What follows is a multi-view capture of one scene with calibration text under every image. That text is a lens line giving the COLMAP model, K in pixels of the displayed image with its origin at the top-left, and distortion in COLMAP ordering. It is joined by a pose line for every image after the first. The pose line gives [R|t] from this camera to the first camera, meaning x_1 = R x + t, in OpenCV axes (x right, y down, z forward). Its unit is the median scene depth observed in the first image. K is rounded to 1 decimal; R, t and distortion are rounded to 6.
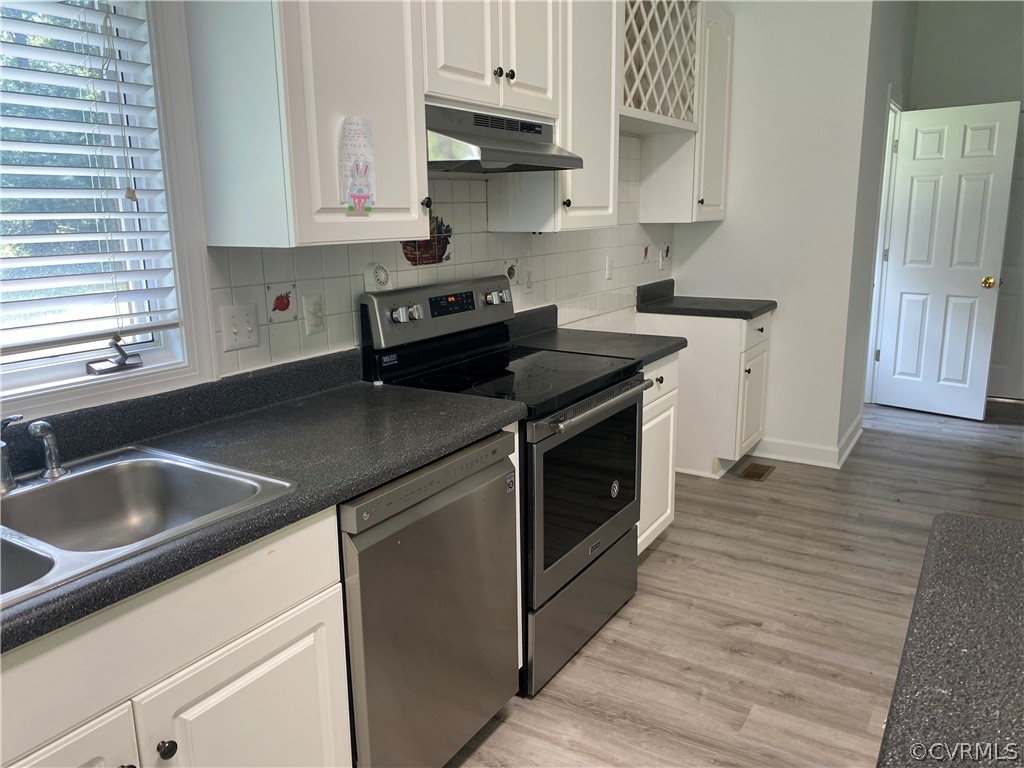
lens RADIAL K [[781.5, 0, 524.0], [0, 781.5, 386.9], [0, 0, 1]] dist [0.013415, -0.004077]
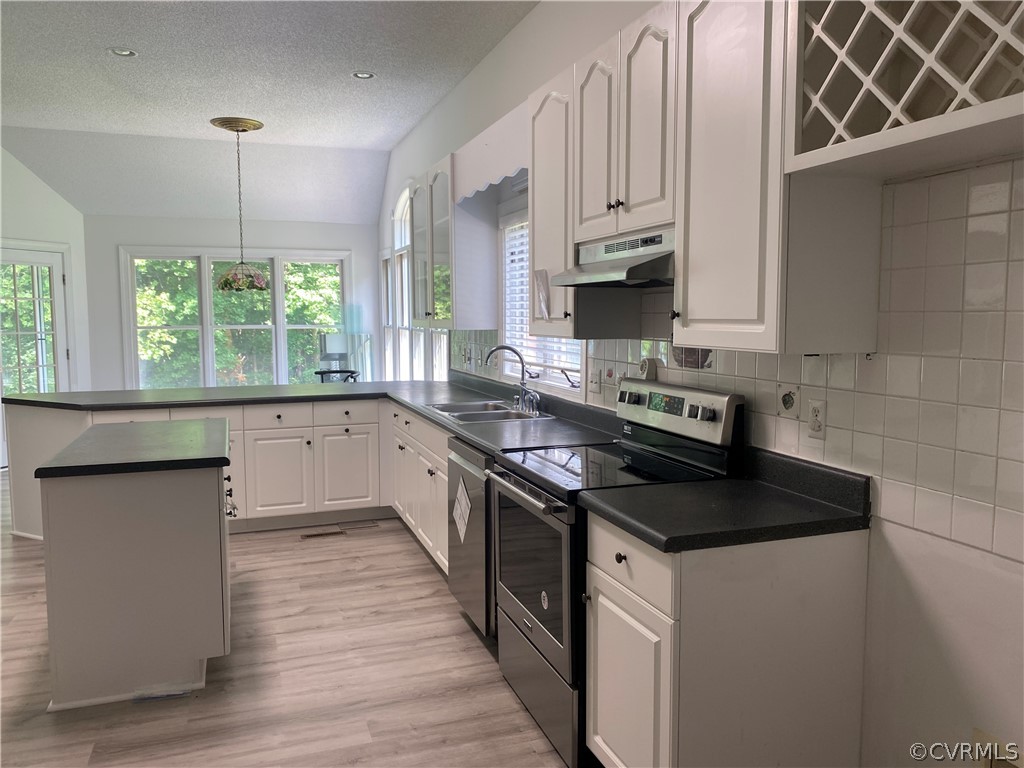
lens RADIAL K [[779.6, 0, 506.0], [0, 779.6, 376.1], [0, 0, 1]] dist [0.060840, -0.078911]
pose [[-0.638895, 0.075284, -0.765601, 0.854400], [-0.160088, 0.960402, 0.228033, -0.344733], [0.752453, 0.268253, -0.601544, 1.429825]]
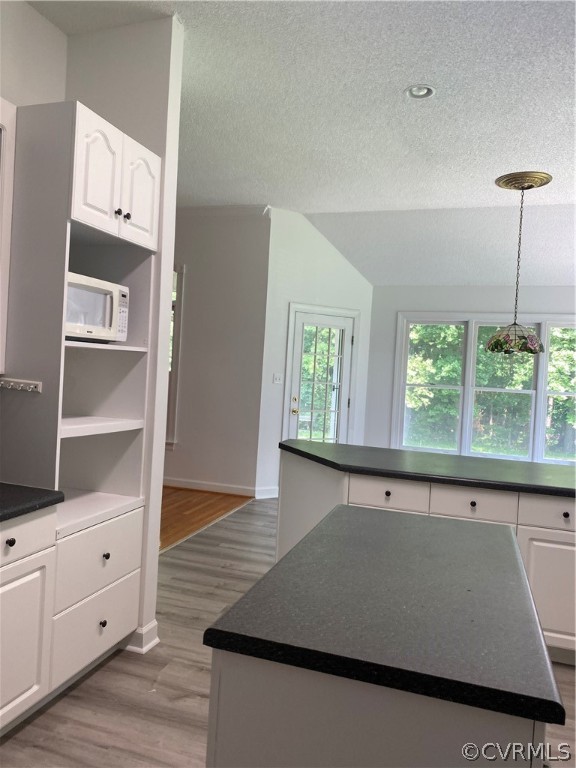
lens RADIAL K [[581.3, 0, 270.5], [0, 581.3, 375.4], [0, 0, 1]] dist [0.102812, -0.250686]
pose [[-0.977512, -0.038739, -0.207293, 0.520518], [-0.087822, 0.968468, 0.233145, -0.179226], [0.191725, 0.246106, -0.950091, 0.753769]]
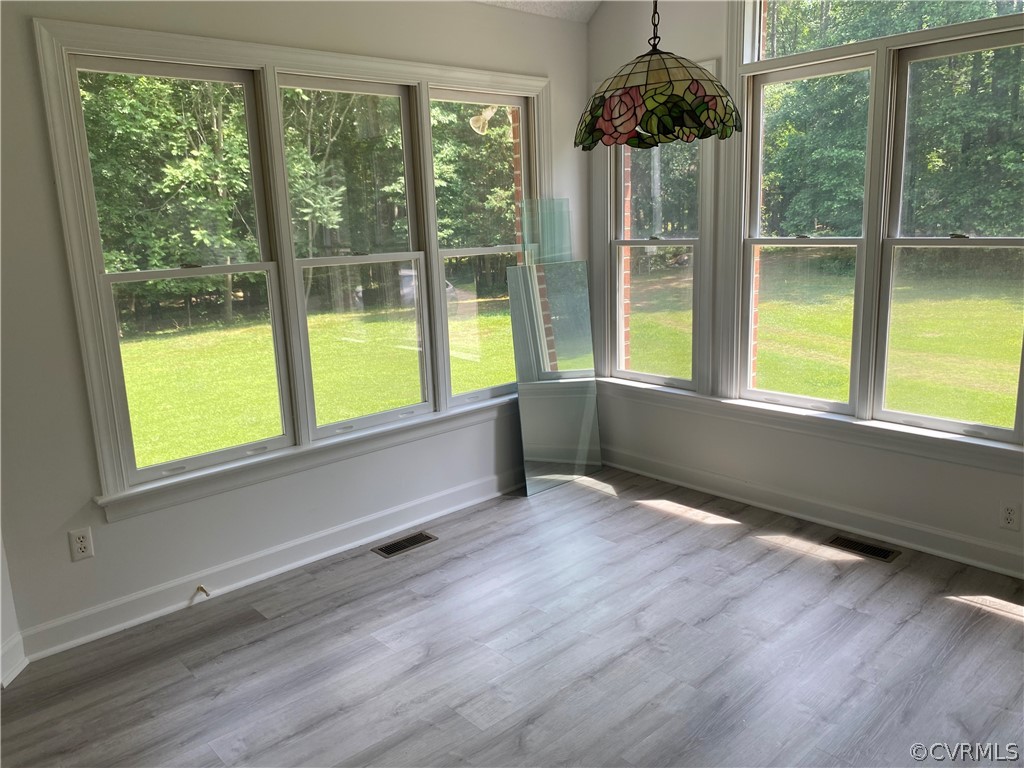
lens RADIAL K [[791.4, 0, 499.3], [0, 791.4, 390.1], [0, 0, 1]] dist [-0.000986, 0.001261]
pose [[-0.283683, 0.226813, -0.931708, 0.288142], [-0.169483, 0.944468, 0.281523, 0.155084], [0.943822, 0.237772, -0.229489, -0.774792]]
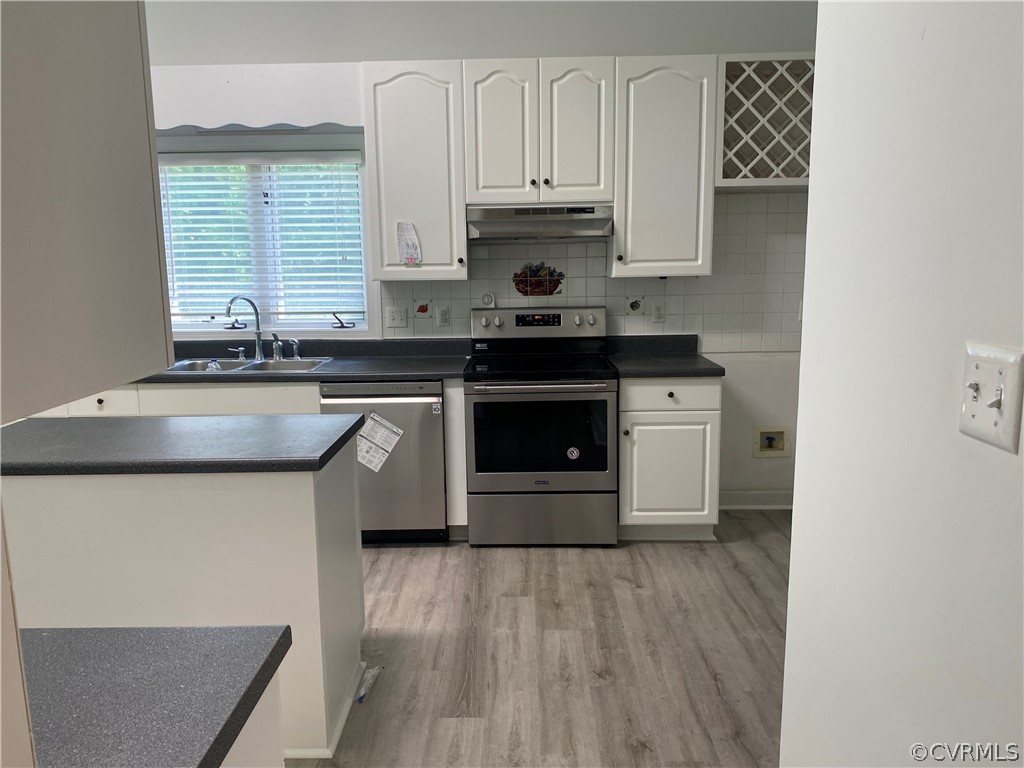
lens RADIAL K [[775.0, 0, 502.7], [0, 775.0, 384.4], [0, 0, 1]] dist [0.102812, -0.250686]
pose [[0.498476, 0.140152, -0.855500, 1.230457], [-0.182443, 0.981703, 0.054523, -0.047763], [0.847488, 0.128902, 0.514925, 0.118939]]
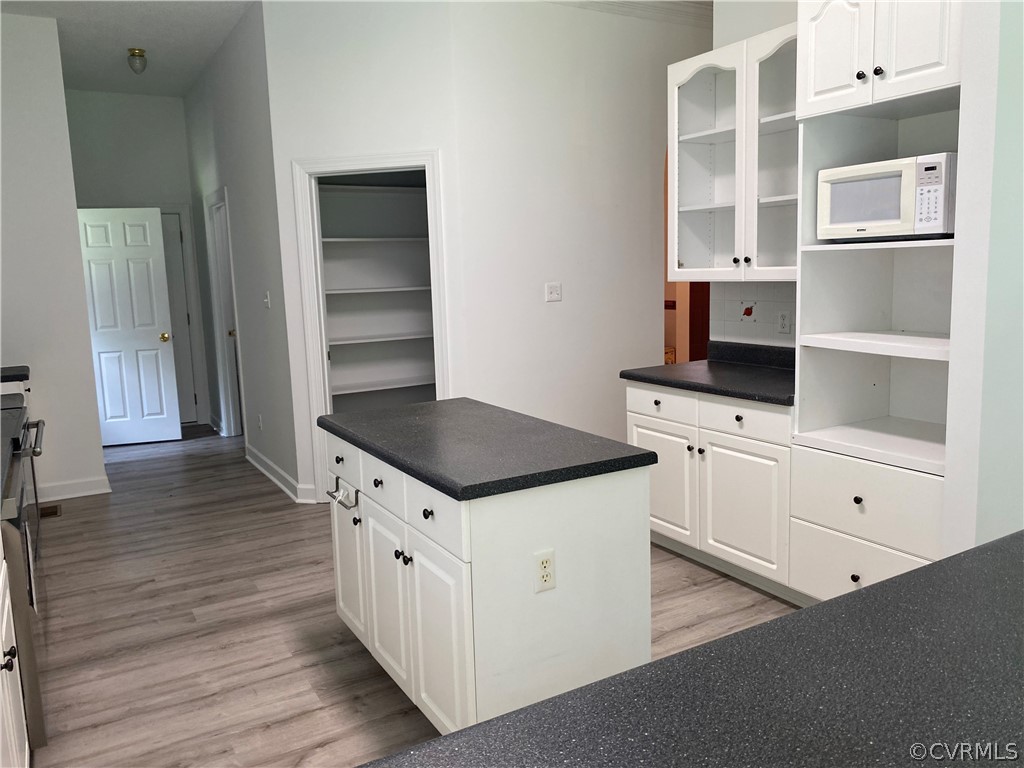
lens RADIAL K [[781.9, 0, 498.0], [0, 781.9, 366.1], [0, 0, 1]] dist [0.041522, -0.058463]
pose [[0.489299, -0.116435, 0.864308, -0.558833], [0.219846, 0.975510, 0.006957, 0.058656], [-0.843951, 0.186611, 0.502914, -0.282838]]
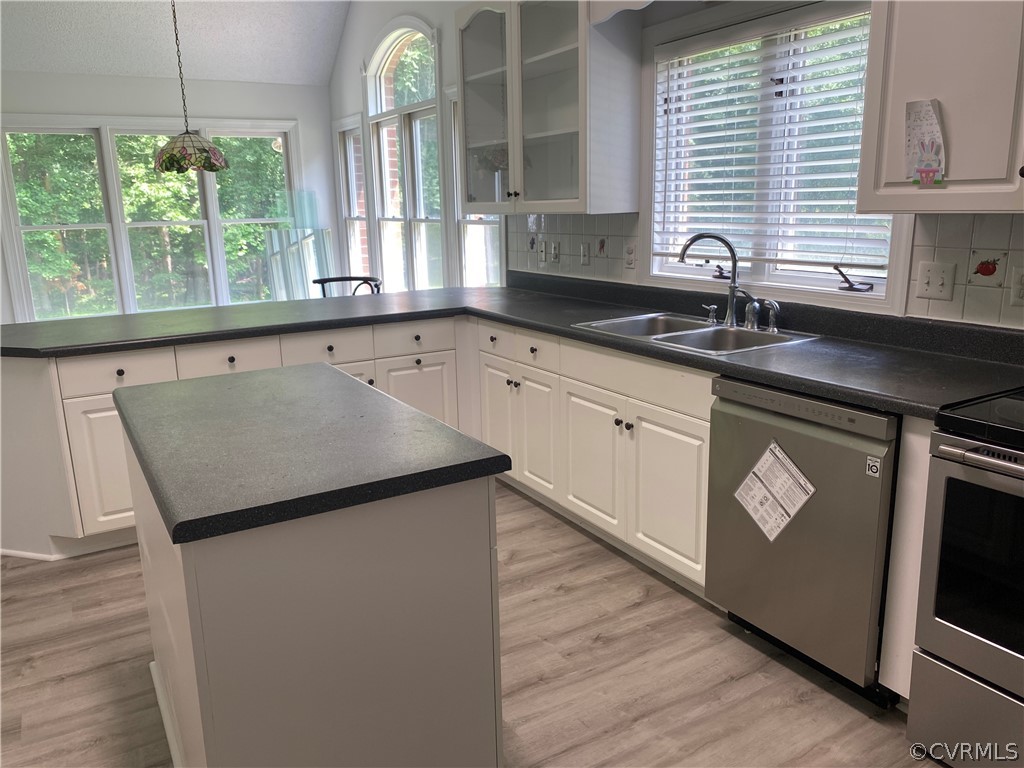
lens RADIAL K [[778.7, 0, 499.7], [0, 778.7, 385.1], [0, 0, 1]] dist [0.049165, -0.079010]
pose [[-0.487953, 0.221210, -0.844374, 0.751901], [-0.162249, 0.927509, 0.336752, -0.166147], [0.857658, 0.301318, -0.416690, 0.722960]]
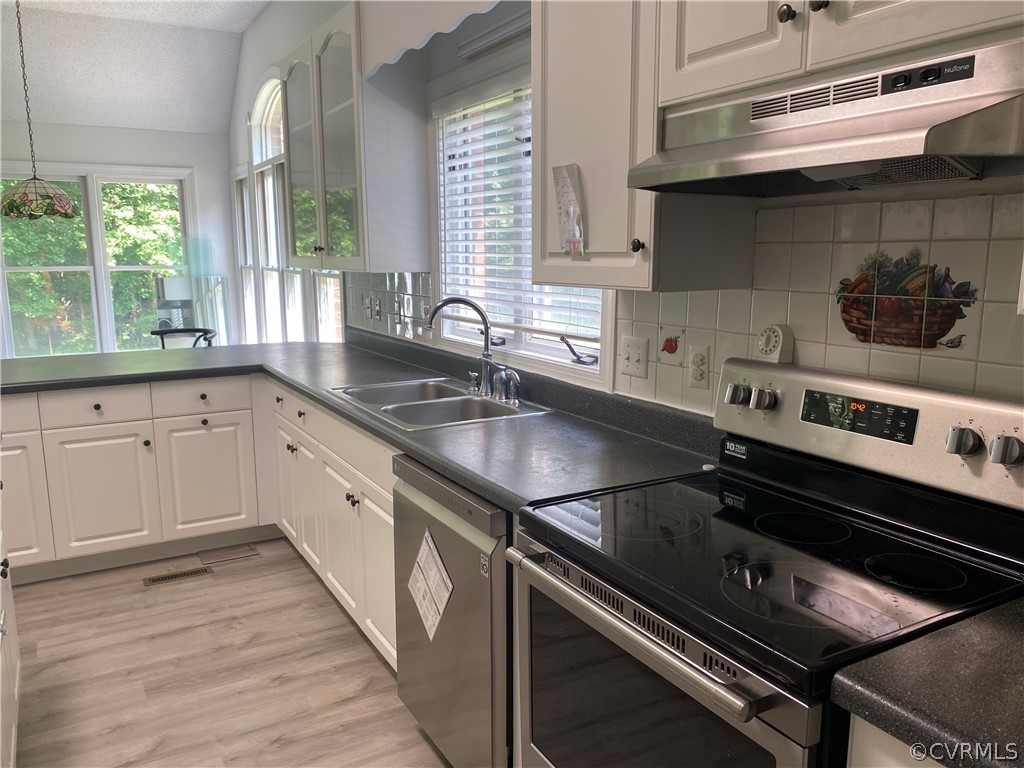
lens RADIAL K [[791.4, 0, 499.3], [0, 791.4, 390.1], [0, 0, 1]] dist [-0.000986, 0.001261]
pose [[-0.497491, 0.162294, -0.852153, 0.516130], [-0.182704, 0.940705, 0.285822, -0.234327], [0.848011, 0.297885, -0.438340, 0.994234]]
